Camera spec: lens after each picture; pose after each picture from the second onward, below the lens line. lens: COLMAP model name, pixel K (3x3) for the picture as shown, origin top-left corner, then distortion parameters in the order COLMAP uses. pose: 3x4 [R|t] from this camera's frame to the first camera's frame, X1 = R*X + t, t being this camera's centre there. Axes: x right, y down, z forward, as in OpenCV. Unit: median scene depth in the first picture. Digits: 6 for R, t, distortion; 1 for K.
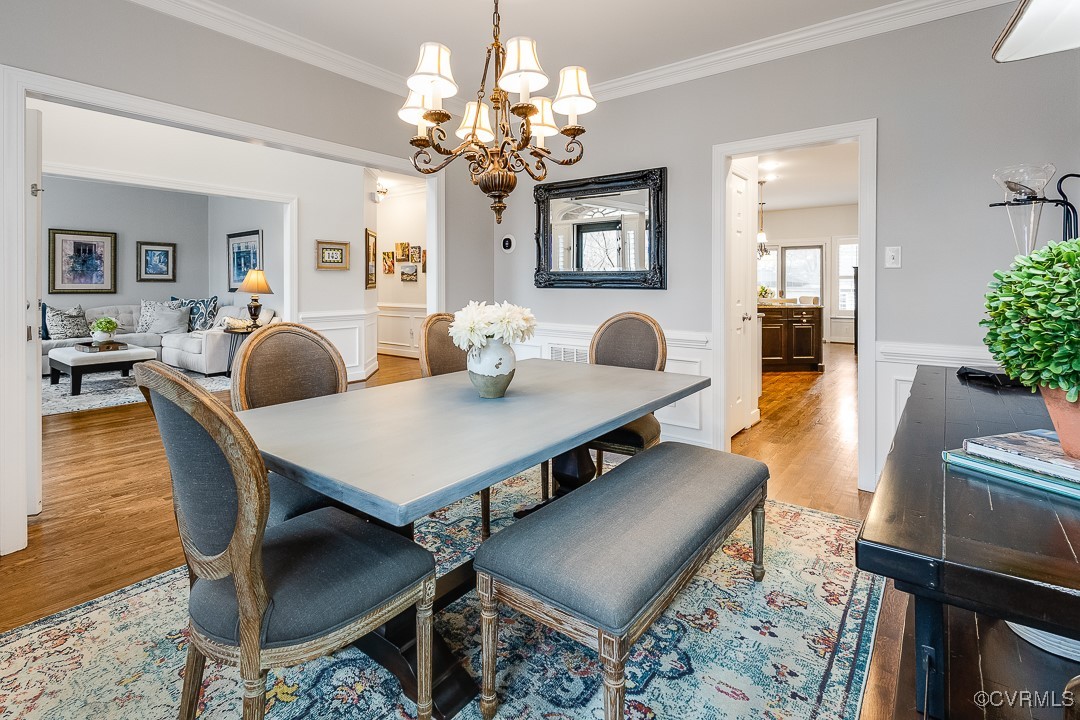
lens RADIAL K [[528.5, 0, 539.7], [0, 528.5, 285.9], [0, 0, 1]] dist [0.000184, -0.000215]
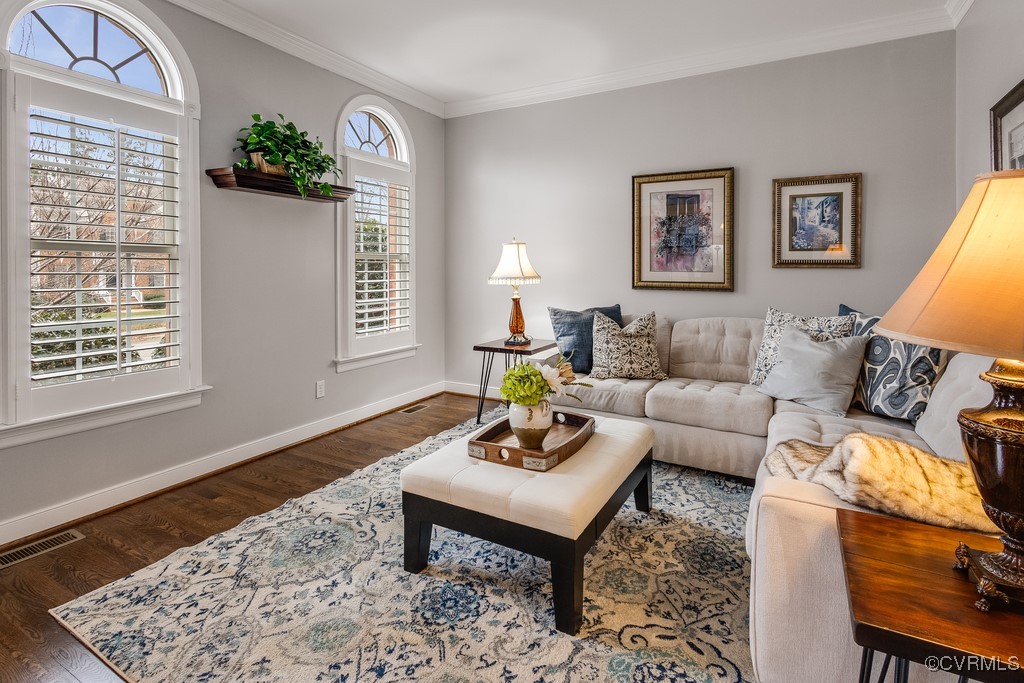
lens RADIAL K [[493.8, 0, 530.7], [0, 493.8, 273.1], [0, 0, 1]] dist [0.000175, -0.000270]
pose [[0.151255, 0.008369, -0.988459, -0.381206], [-0.005485, 0.999956, 0.007627, -0.005223], [0.988480, 0.004268, 0.151294, 0.752202]]
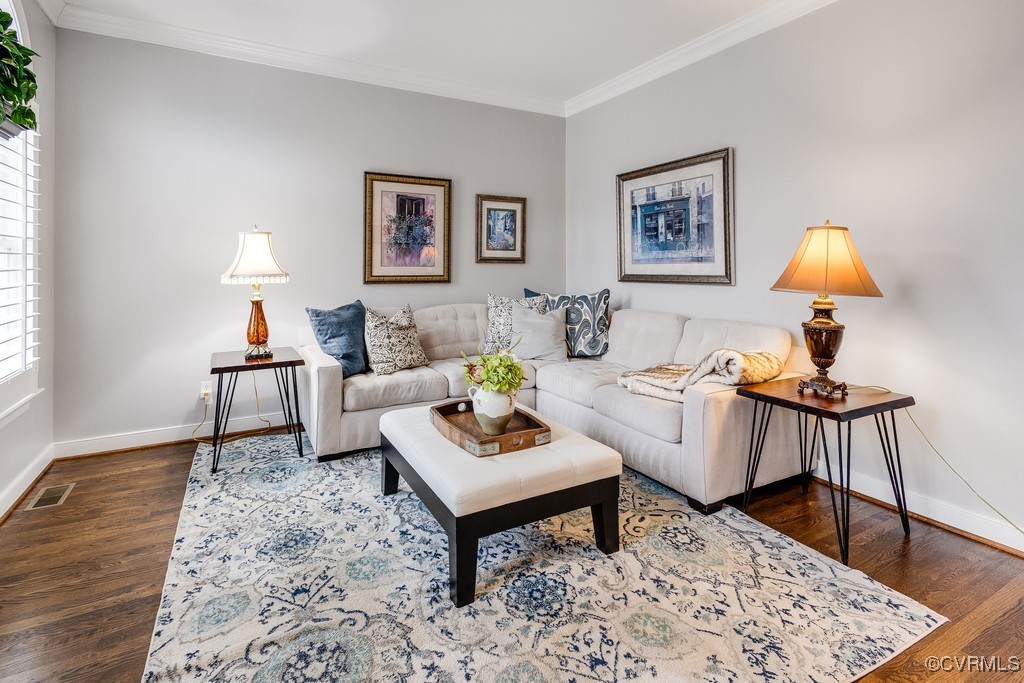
lens RADIAL K [[489.6, 0, 493.2], [0, 489.6, 262.9], [0, 0, 1]] dist [0.002900, 0.000354]
pose [[0.908322, -0.001742, -0.418268, -0.535092], [-0.001285, 0.999975, -0.006955, -0.004017], [0.418269, 0.006855, 0.908297, 0.530476]]
